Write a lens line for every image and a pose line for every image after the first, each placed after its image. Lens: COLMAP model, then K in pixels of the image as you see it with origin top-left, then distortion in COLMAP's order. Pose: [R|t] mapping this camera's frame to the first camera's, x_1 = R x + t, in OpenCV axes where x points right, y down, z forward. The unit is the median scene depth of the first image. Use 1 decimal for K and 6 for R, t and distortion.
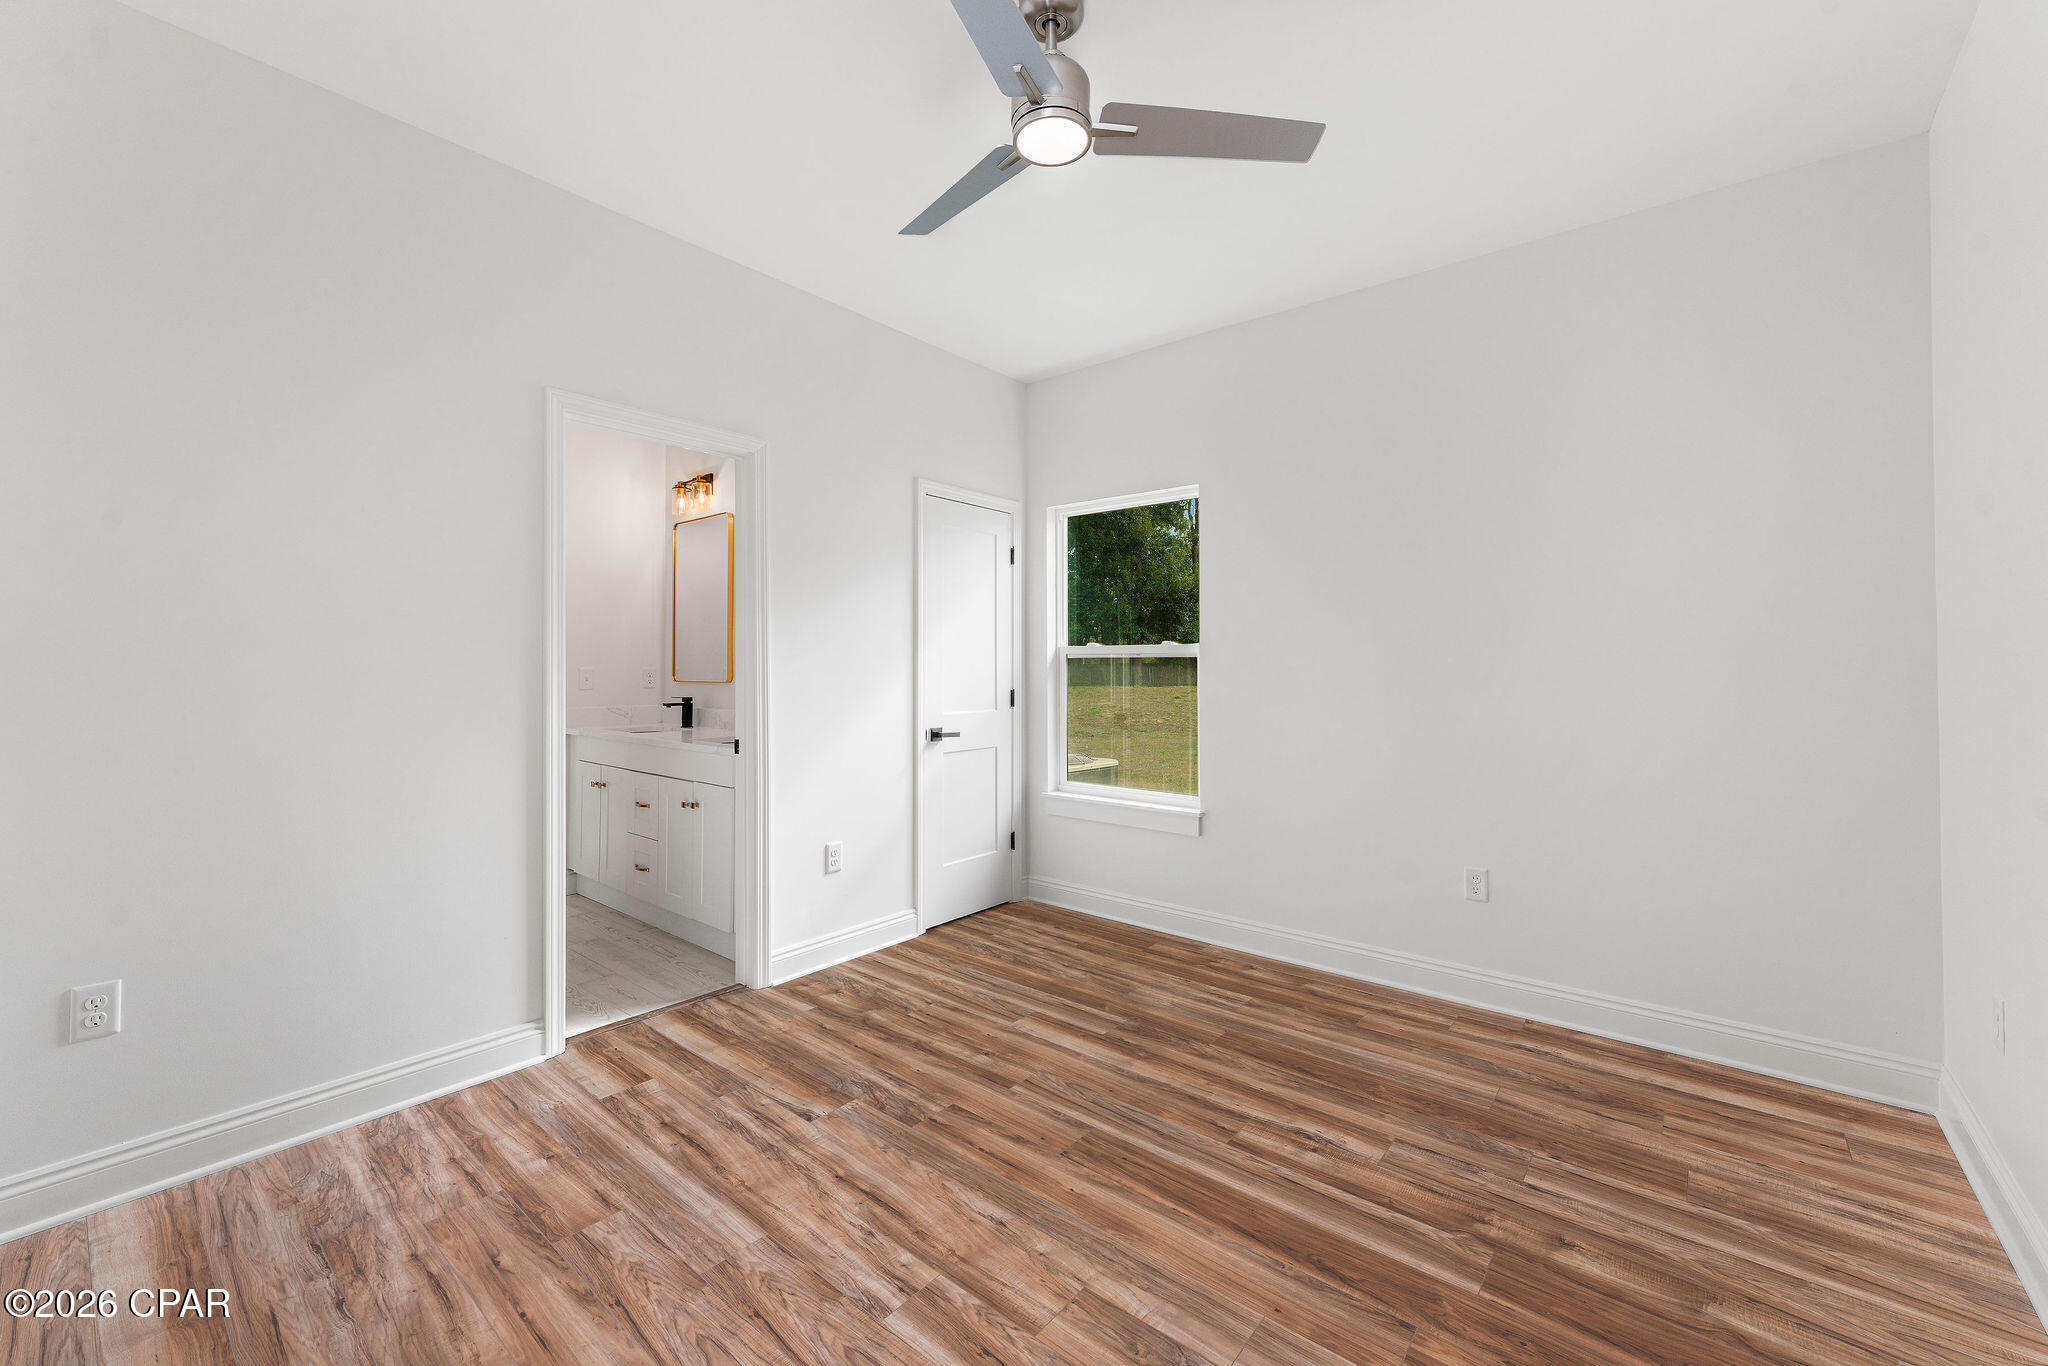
lens RADIAL K [[817.1, 0, 1022.5], [0, 817.1, 675.7], [0, 0, 1]] dist [-0.003057, 0.001153]
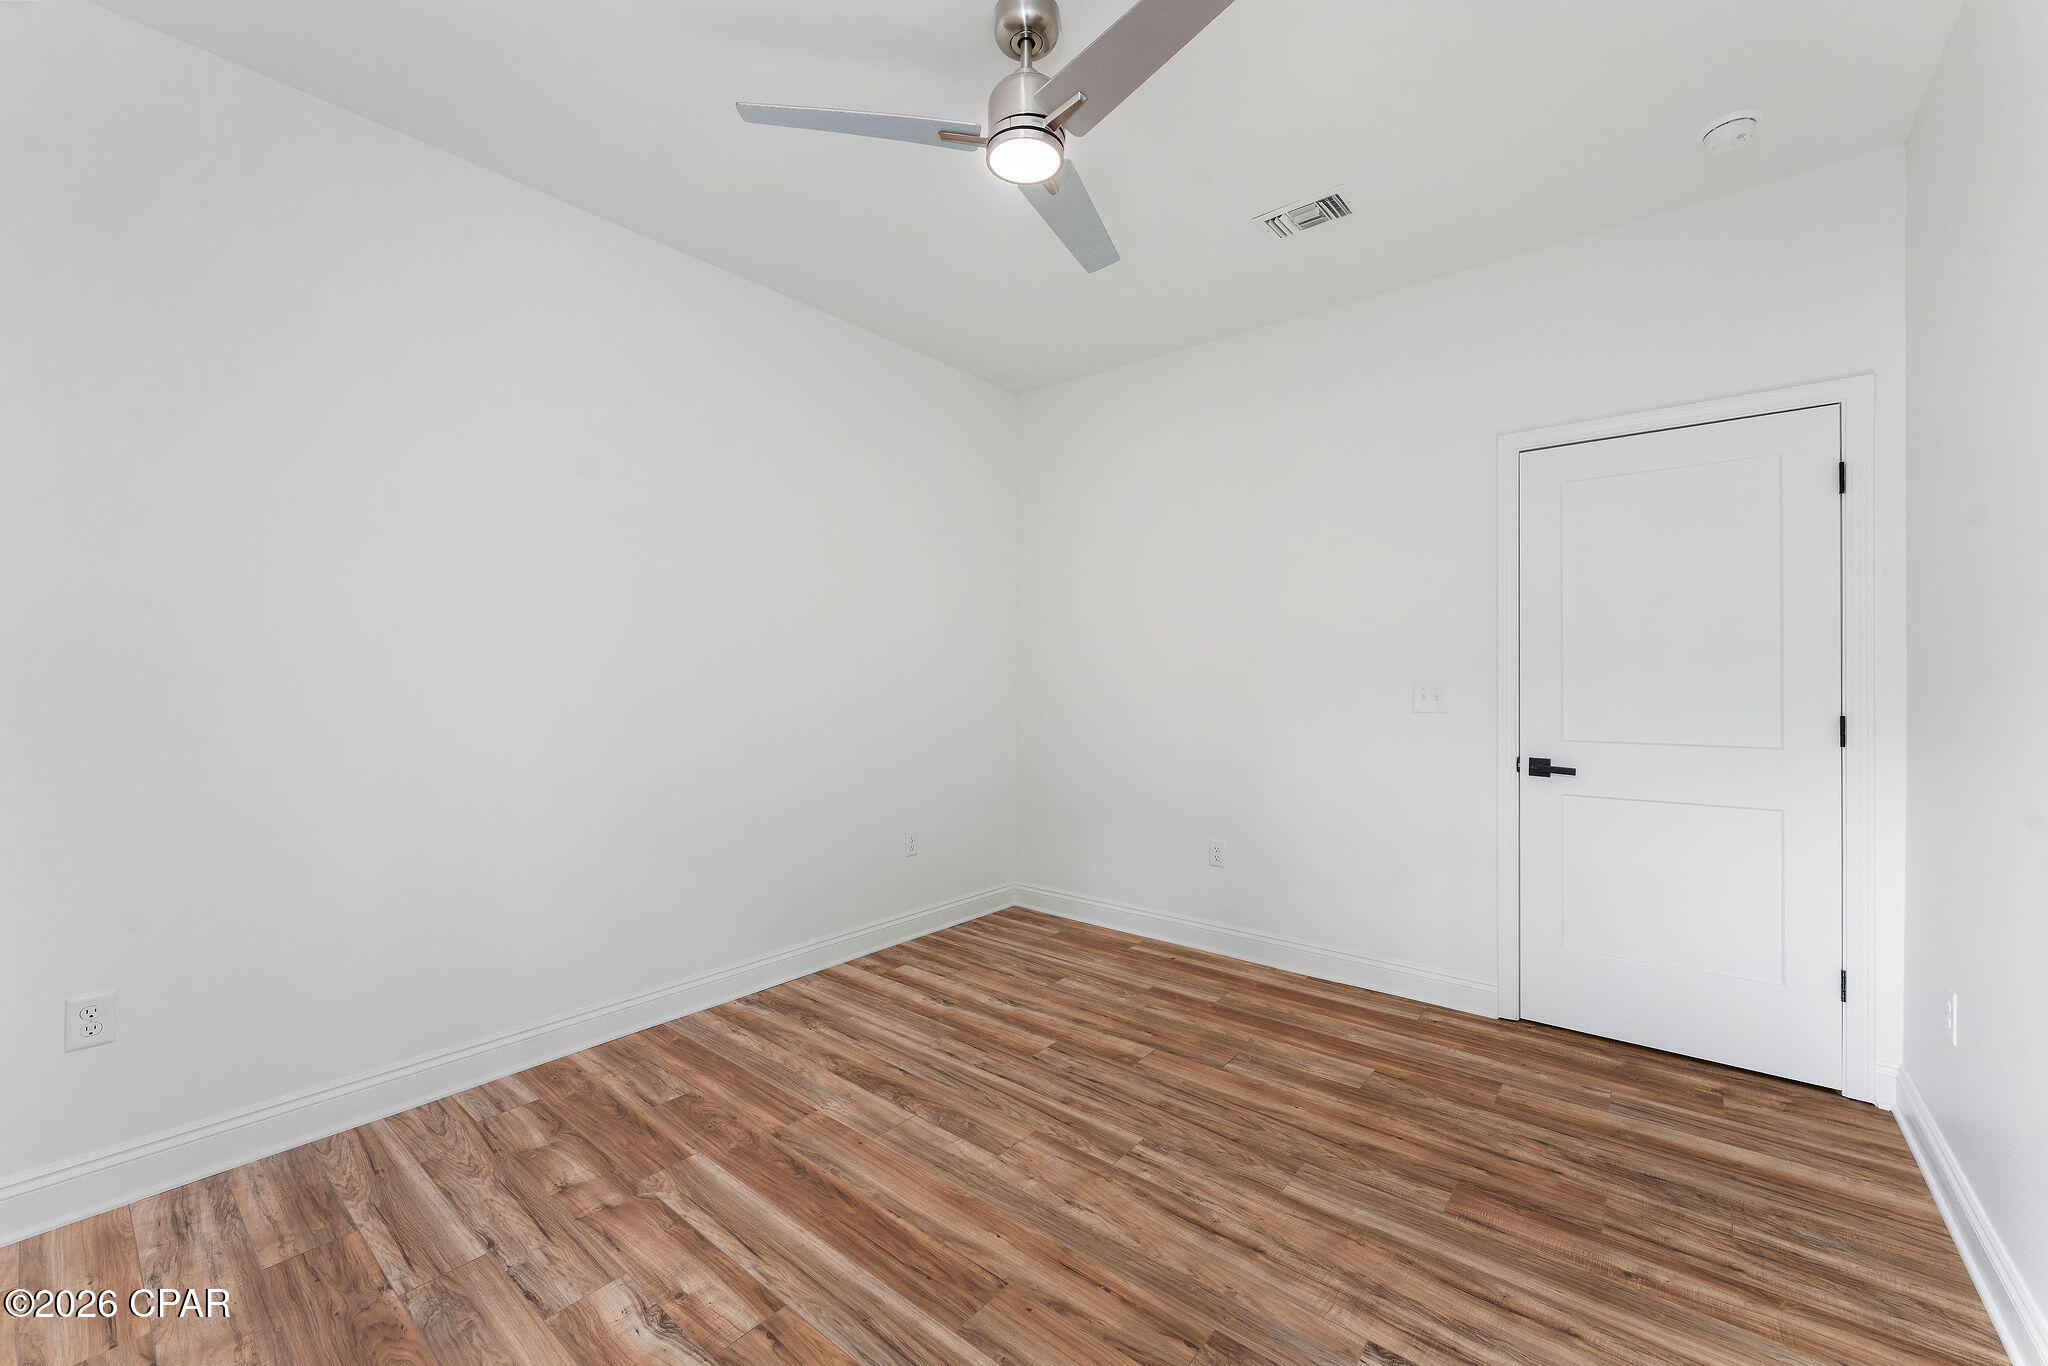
lens RADIAL K [[817.1, 0, 1027.9], [0, 817.1, 677.9], [0, 0, 1]] dist [-0.003057, 0.001153]
pose [[-0.999848, -0.004978, -0.016699, 0.047387], [-0.005111, 0.999956, 0.007885, -0.015895], [0.016659, 0.007970, -0.999829, 1.994779]]
